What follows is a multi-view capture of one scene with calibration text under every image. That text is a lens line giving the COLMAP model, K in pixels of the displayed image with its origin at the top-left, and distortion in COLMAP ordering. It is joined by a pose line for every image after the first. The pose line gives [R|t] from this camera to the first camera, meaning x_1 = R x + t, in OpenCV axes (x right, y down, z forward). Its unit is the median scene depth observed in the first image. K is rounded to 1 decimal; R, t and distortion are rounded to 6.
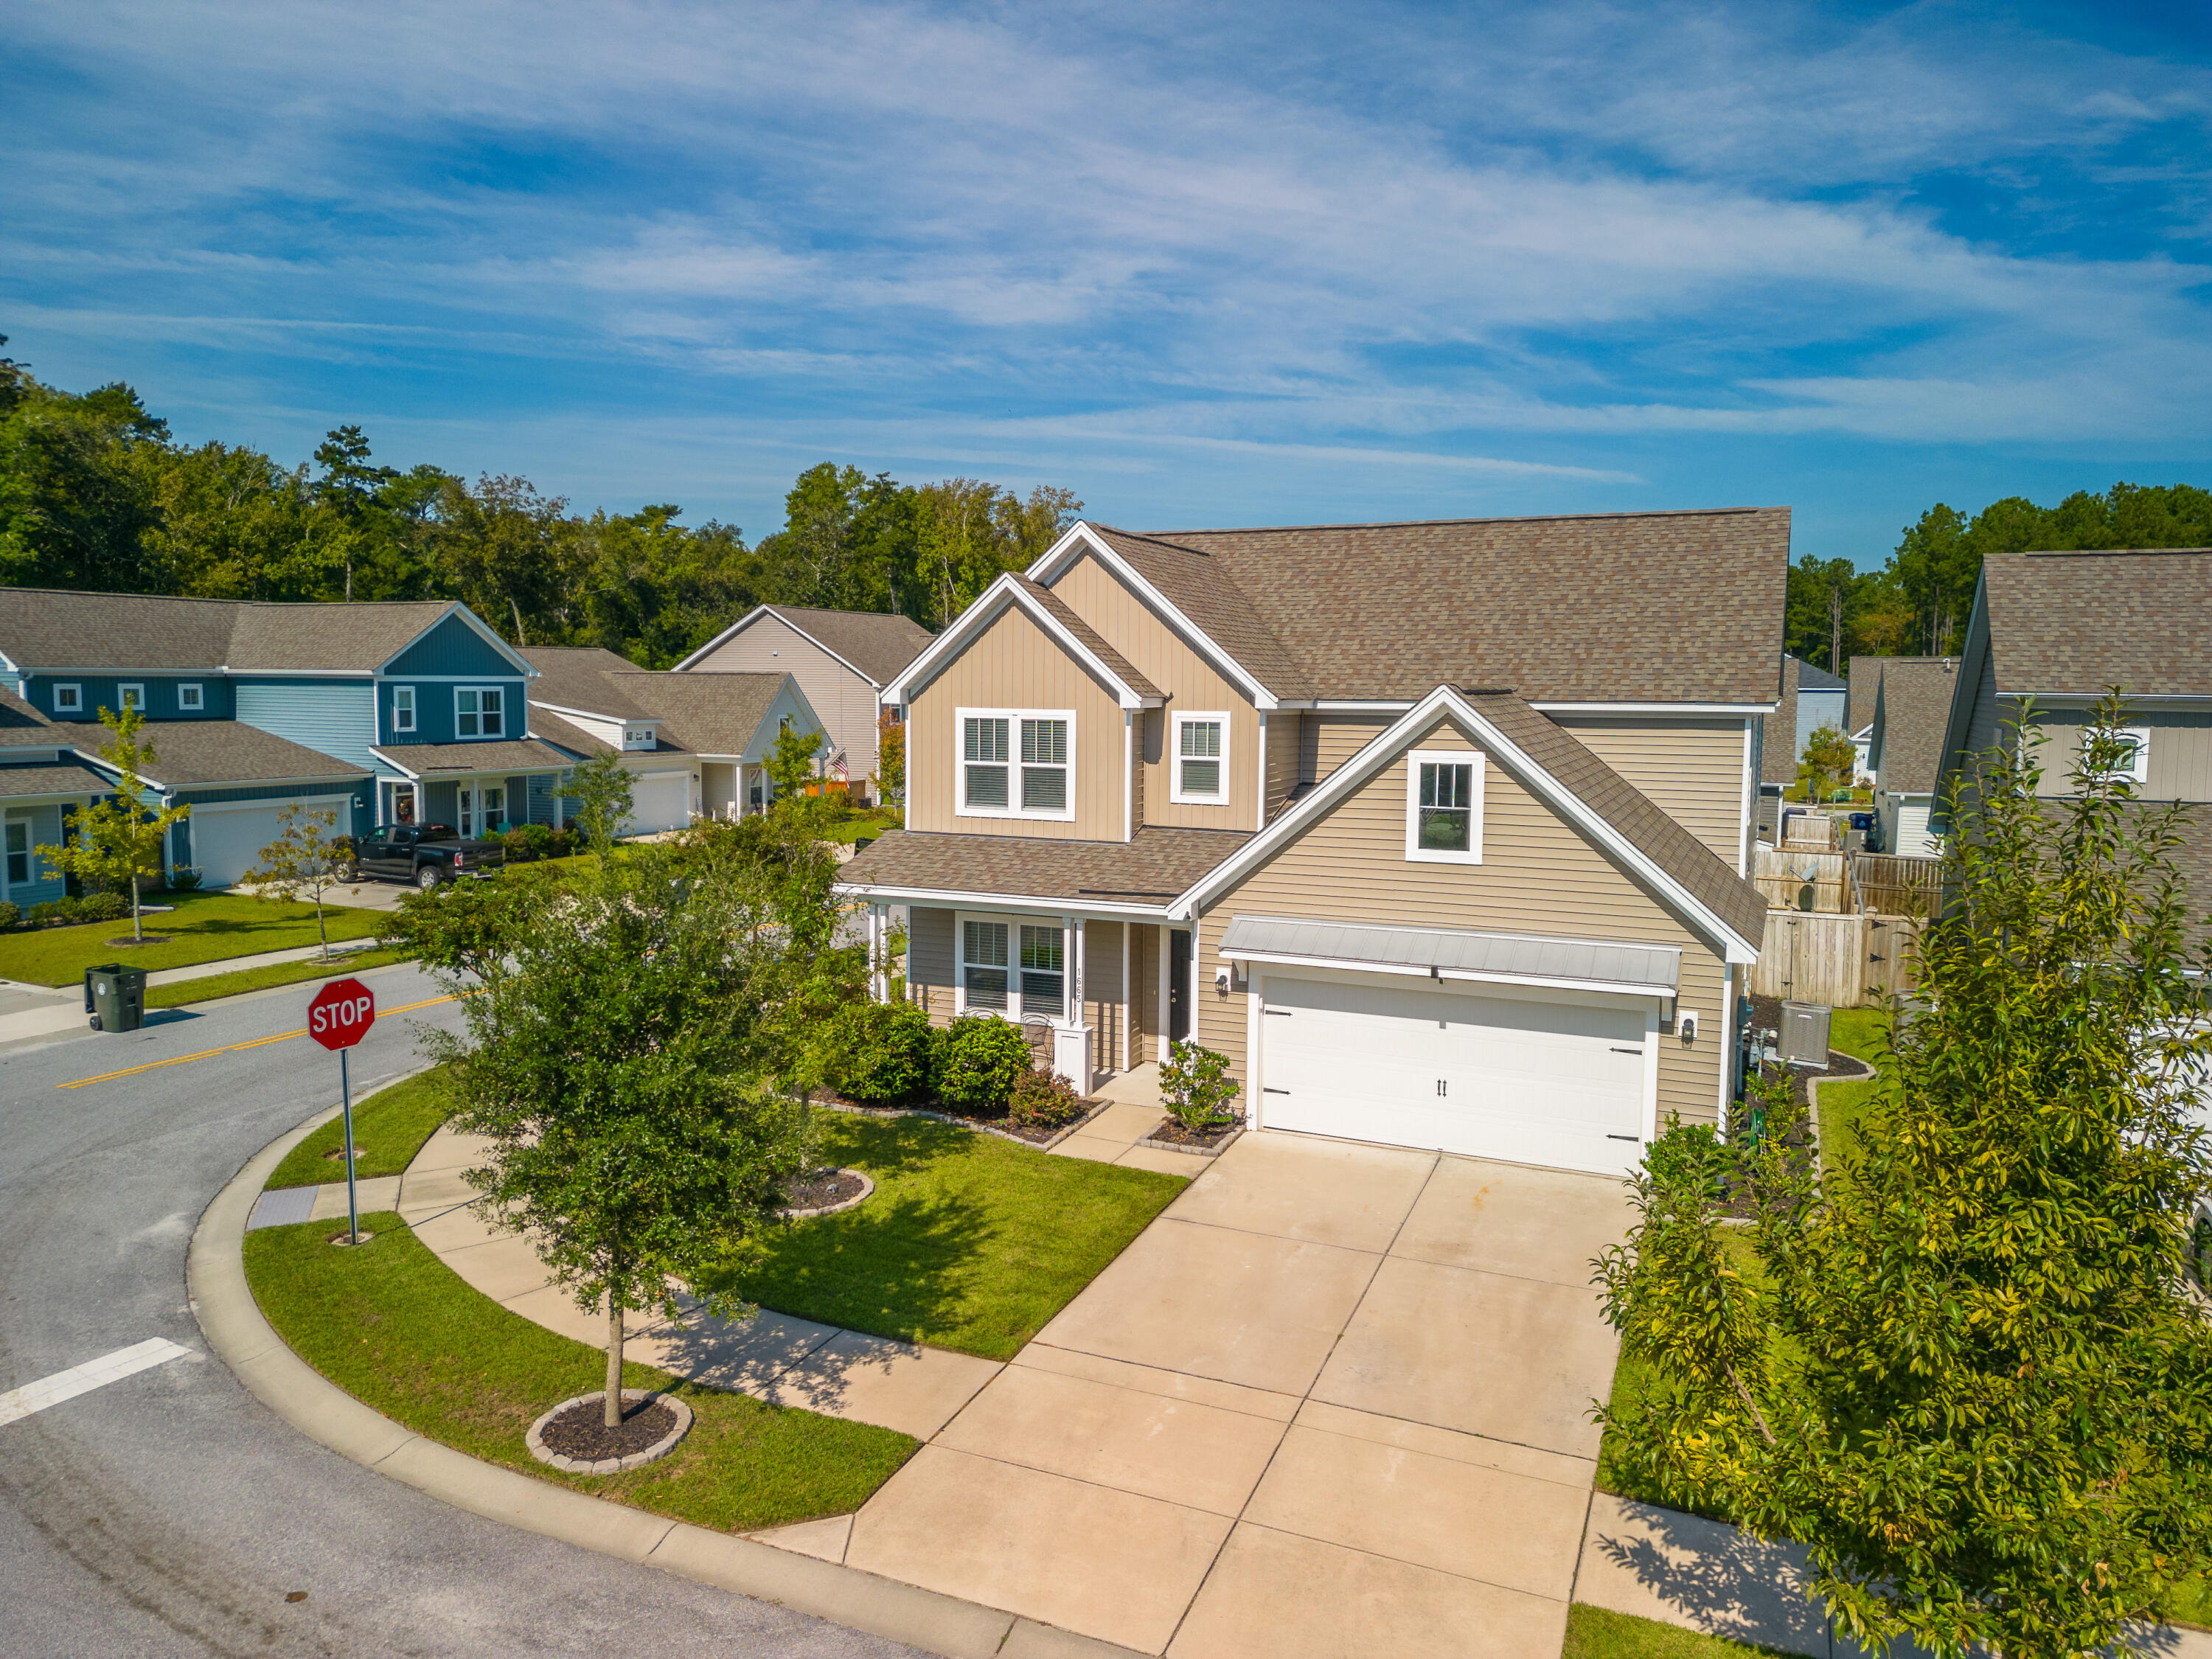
lens RADIAL K [[1535.8, 0, 1107.9], [0, 1535.8, 907.4], [0, 0, 1]] dist [0.004849, 0.037128]
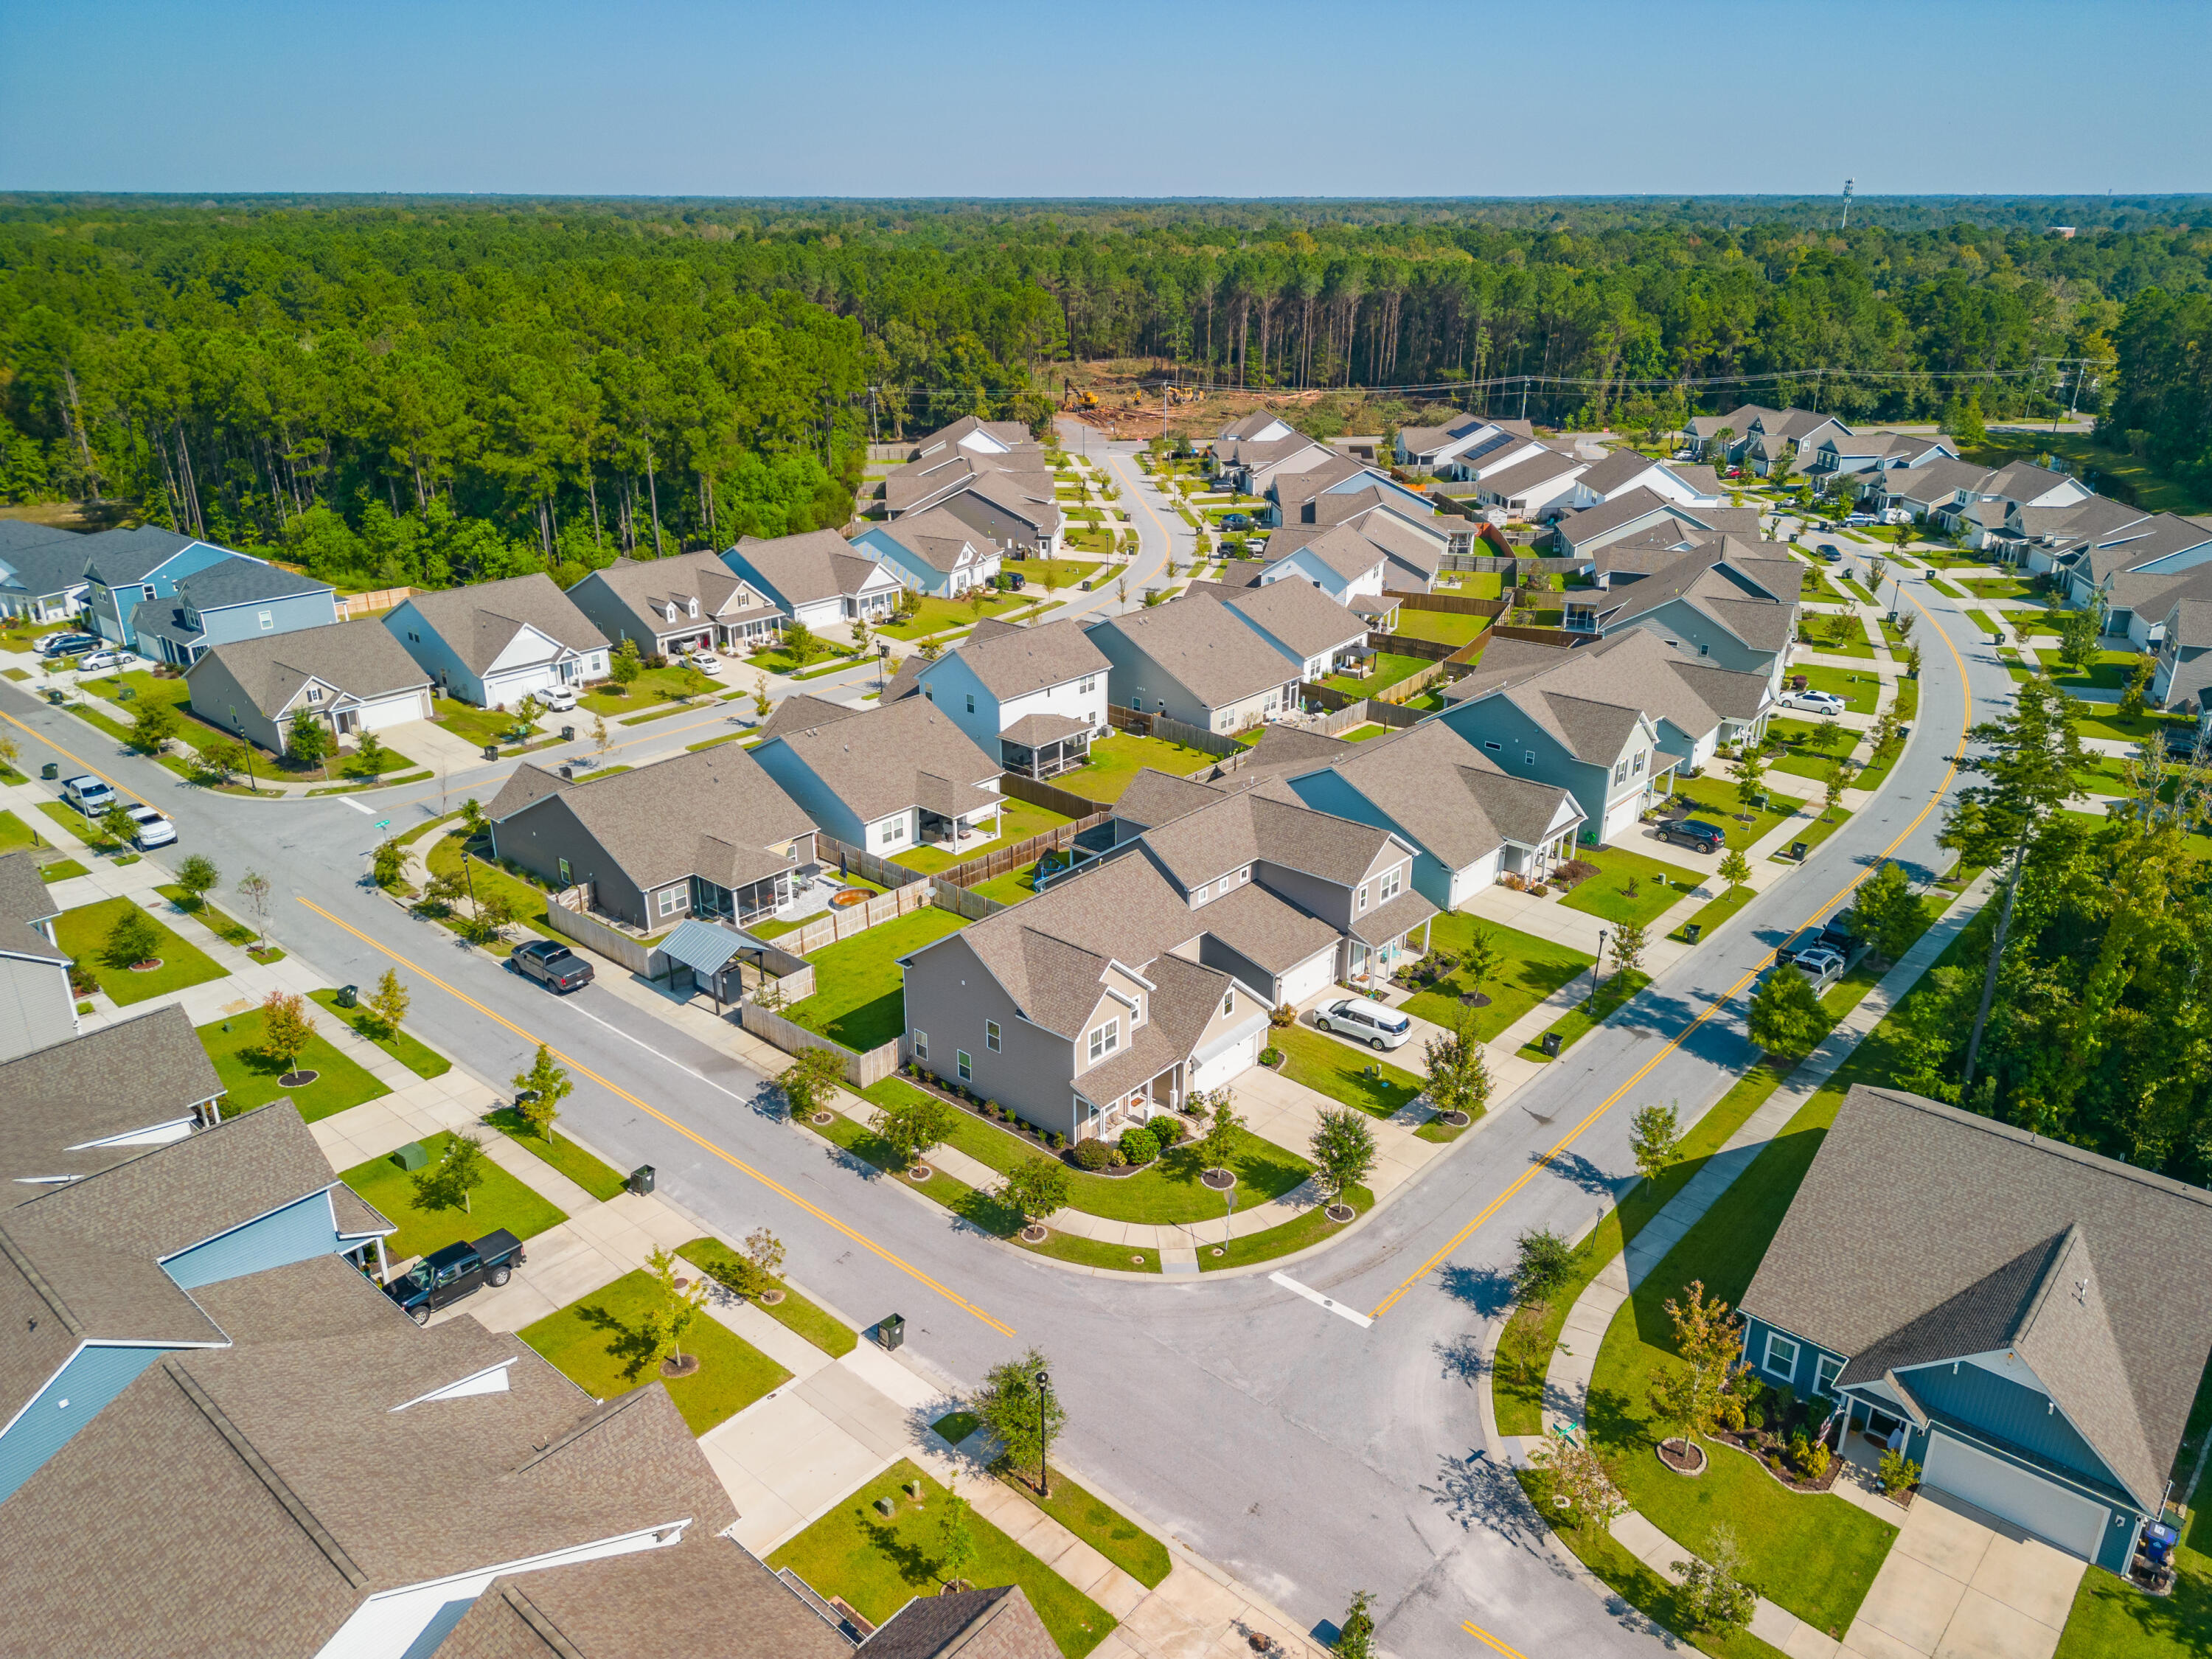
lens RADIAL K [[1536.7, 0, 1107.7], [0, 1536.7, 871.9], [0, 0, 1]] dist [0.082551, -0.086084]
pose [[0.290173, -0.388138, 0.874728, -2.556149], [0.136980, 0.921489, 0.363447, -1.486663], [-0.947120, 0.014358, 0.320558, 0.044043]]
